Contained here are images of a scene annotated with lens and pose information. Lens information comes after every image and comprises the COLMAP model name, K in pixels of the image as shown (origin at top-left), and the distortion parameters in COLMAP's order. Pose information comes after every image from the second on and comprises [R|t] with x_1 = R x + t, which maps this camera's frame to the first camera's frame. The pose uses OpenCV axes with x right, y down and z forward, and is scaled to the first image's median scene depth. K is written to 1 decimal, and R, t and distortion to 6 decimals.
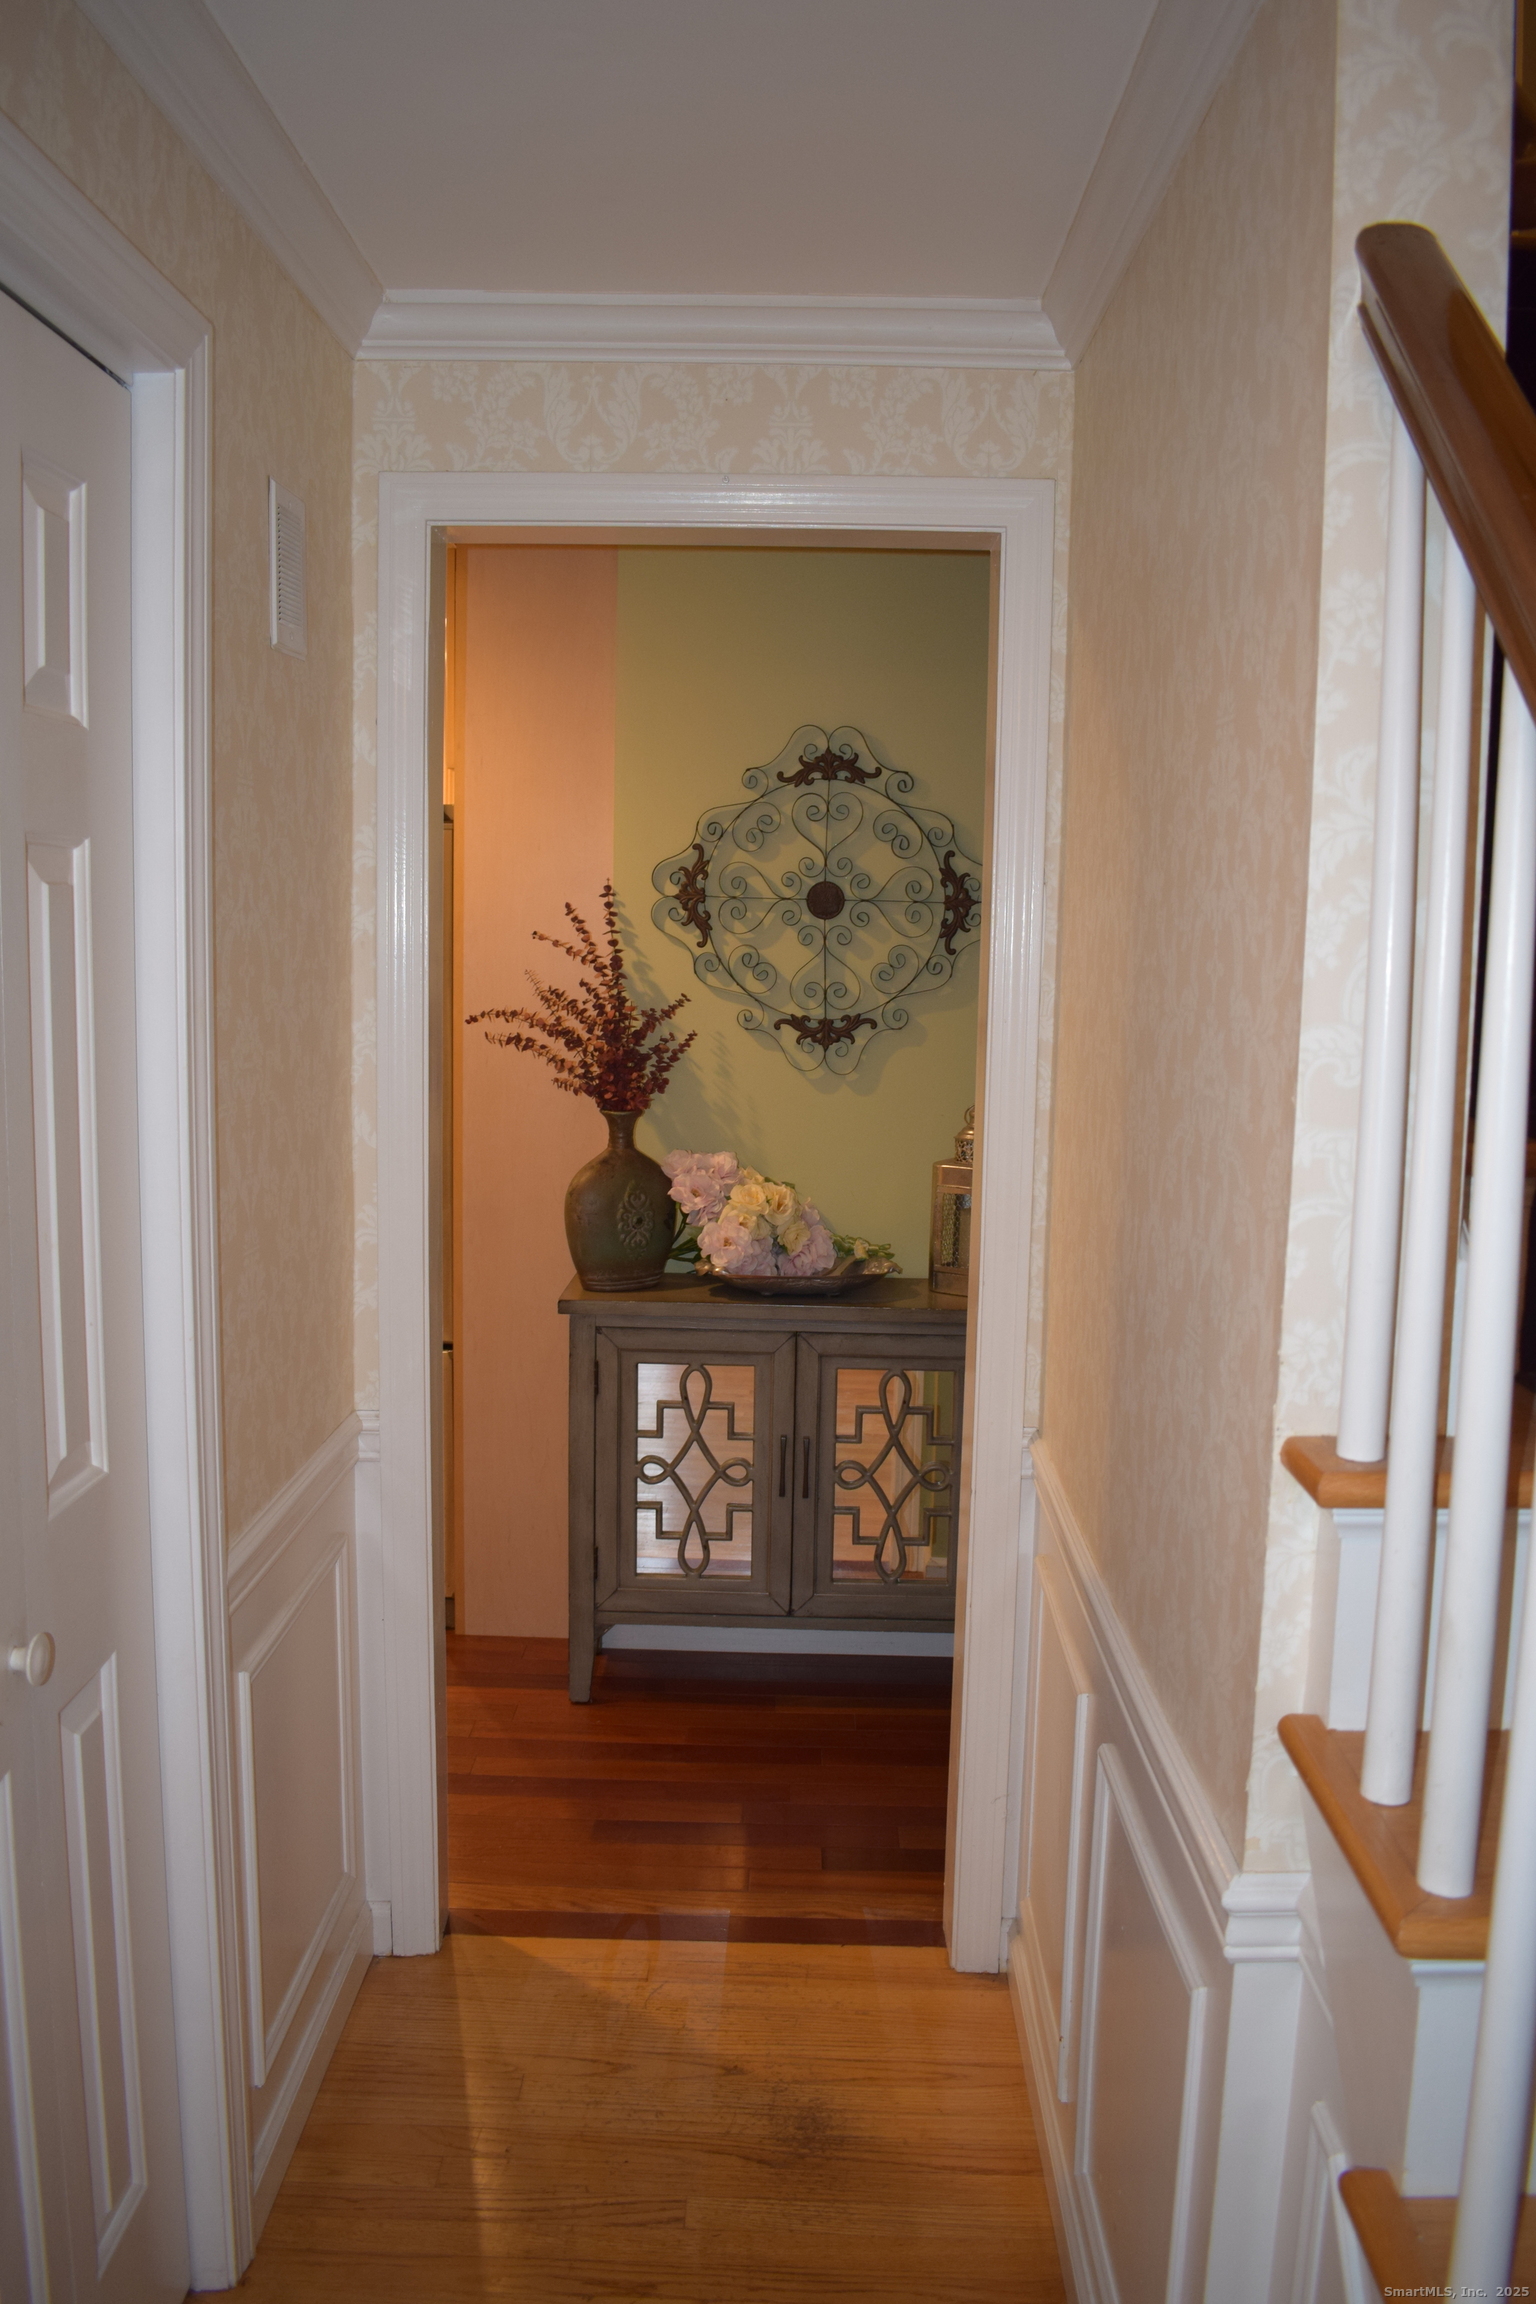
lens RADIAL K [[1795.5, 0, 768.0], [0, 1795.5, 1152.0], [0, 0, 1]] dist [-0.098038, 0.015816]
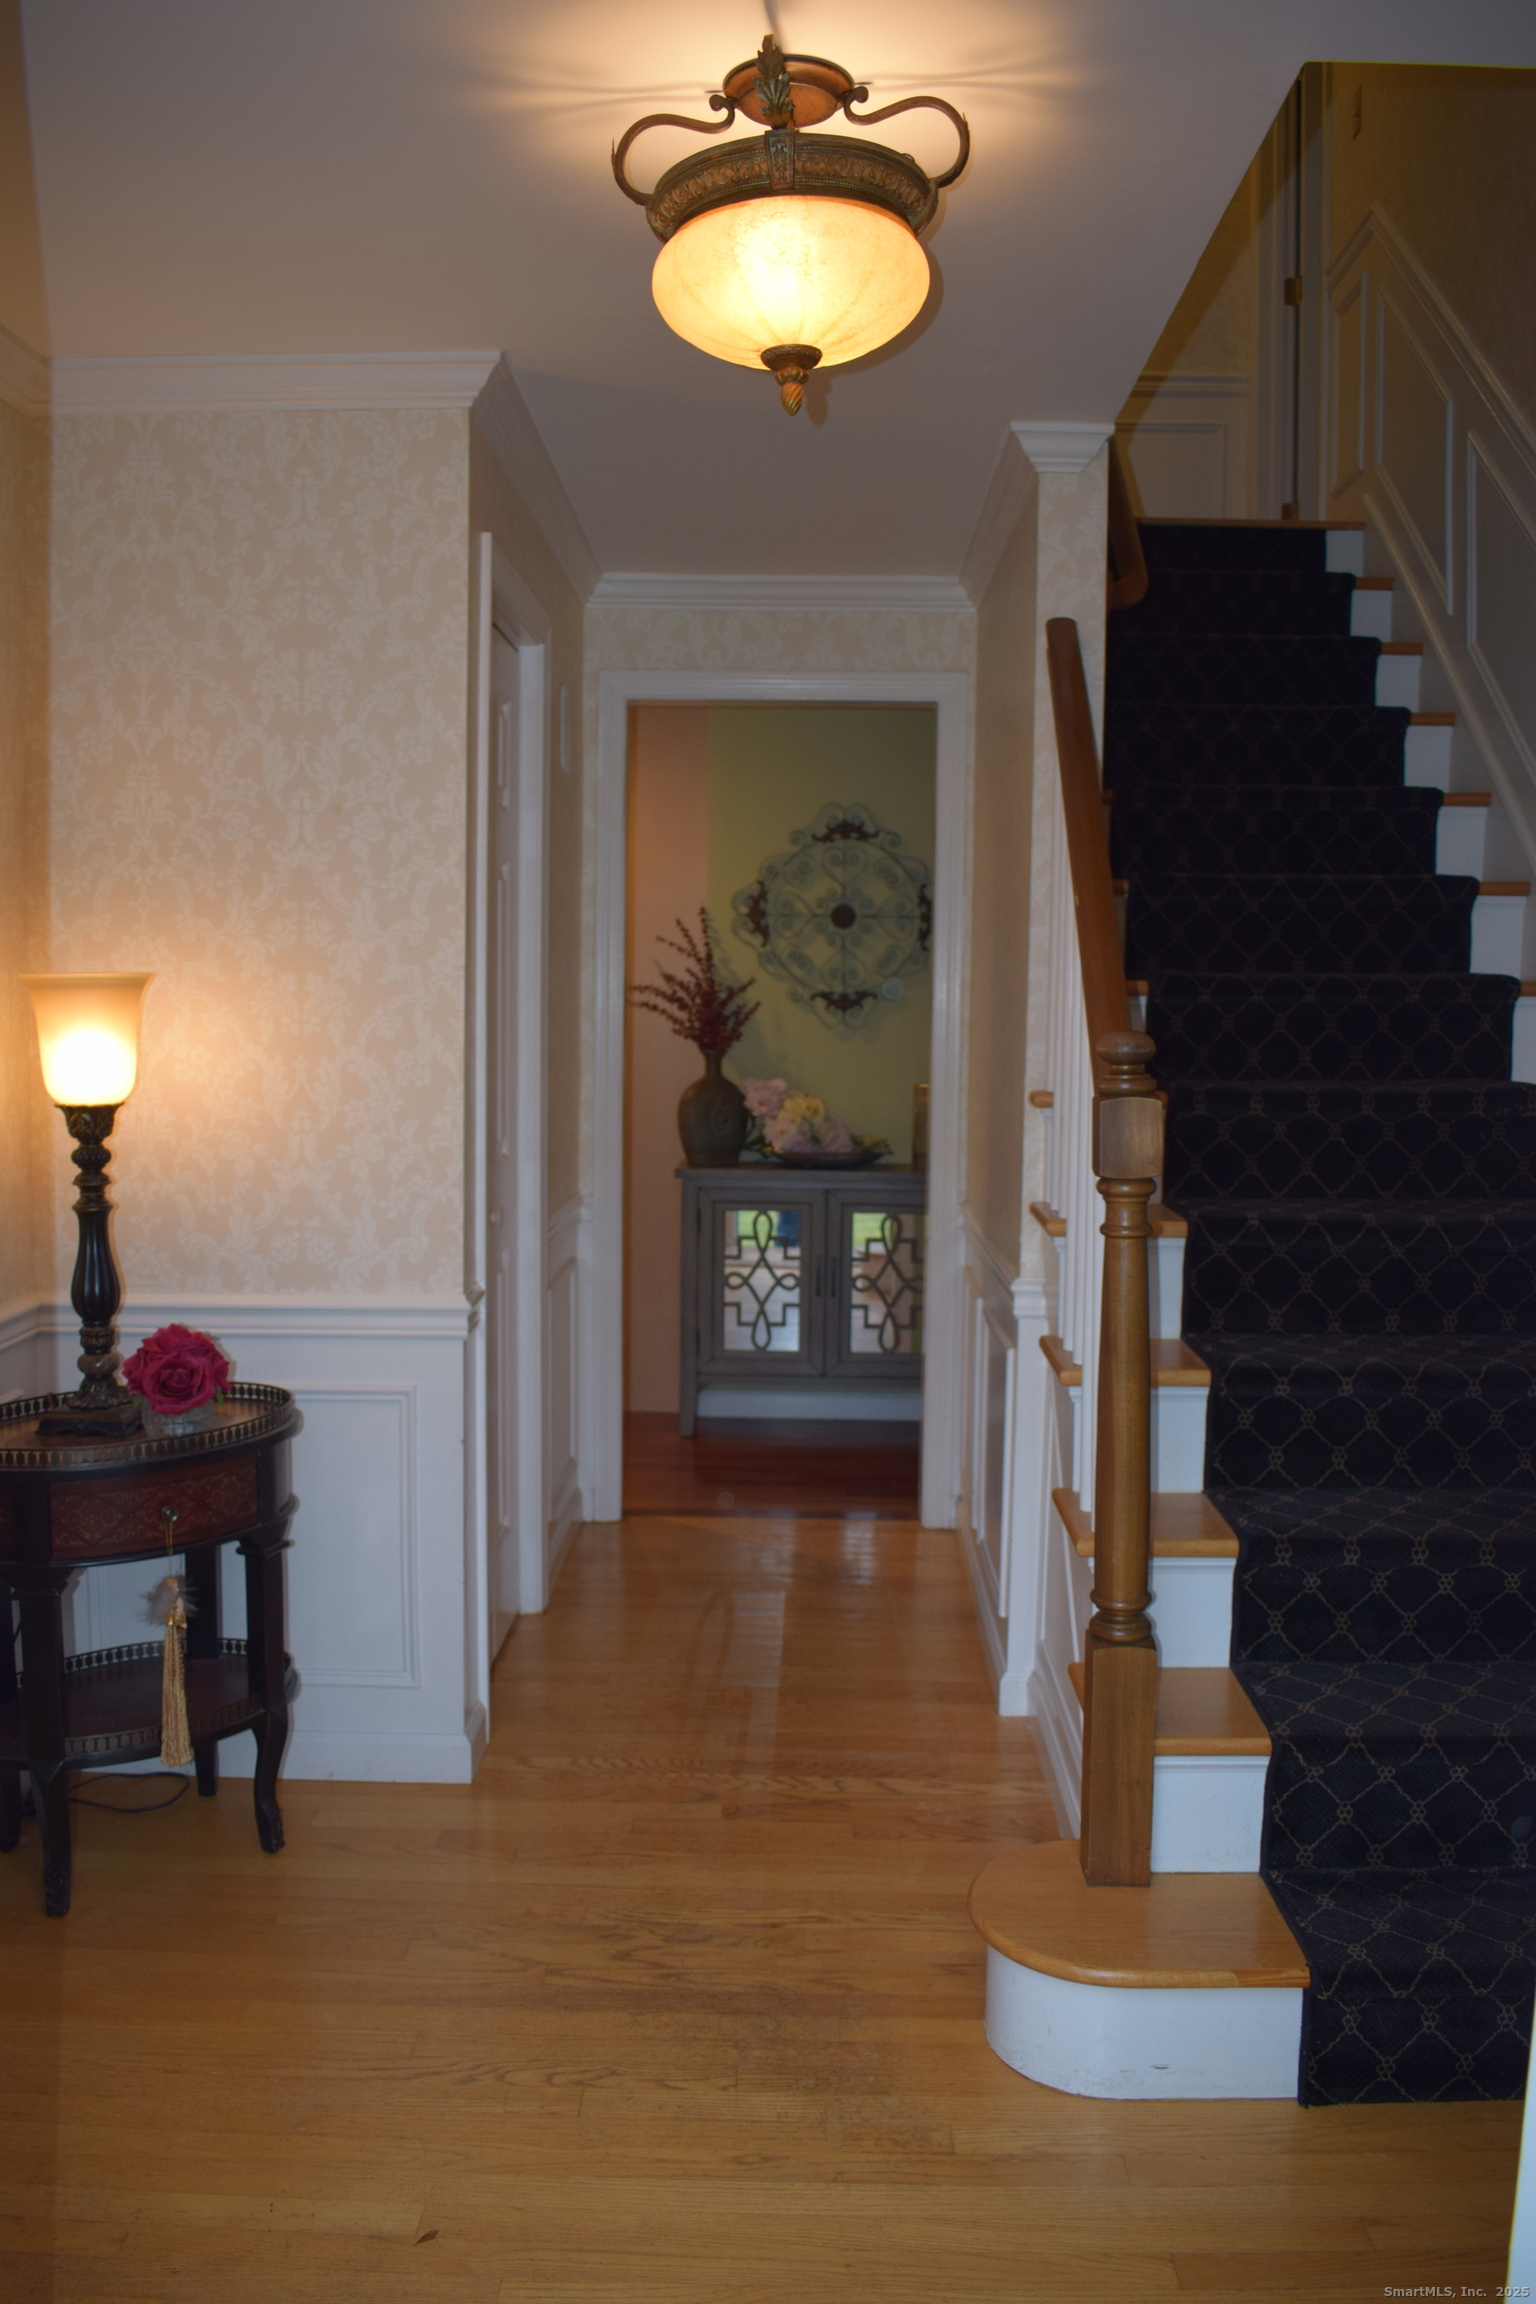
lens RADIAL K [[1795.5, 0, 768.0], [0, 1795.5, 1152.0], [0, 0, 1]] dist [-0.098038, 0.015816]
pose [[0.999937, -0.006150, -0.009431, -0.020119], [0.005798, 0.999299, -0.036973, 0.122169], [0.009652, 0.036916, 0.999272, -0.550814]]
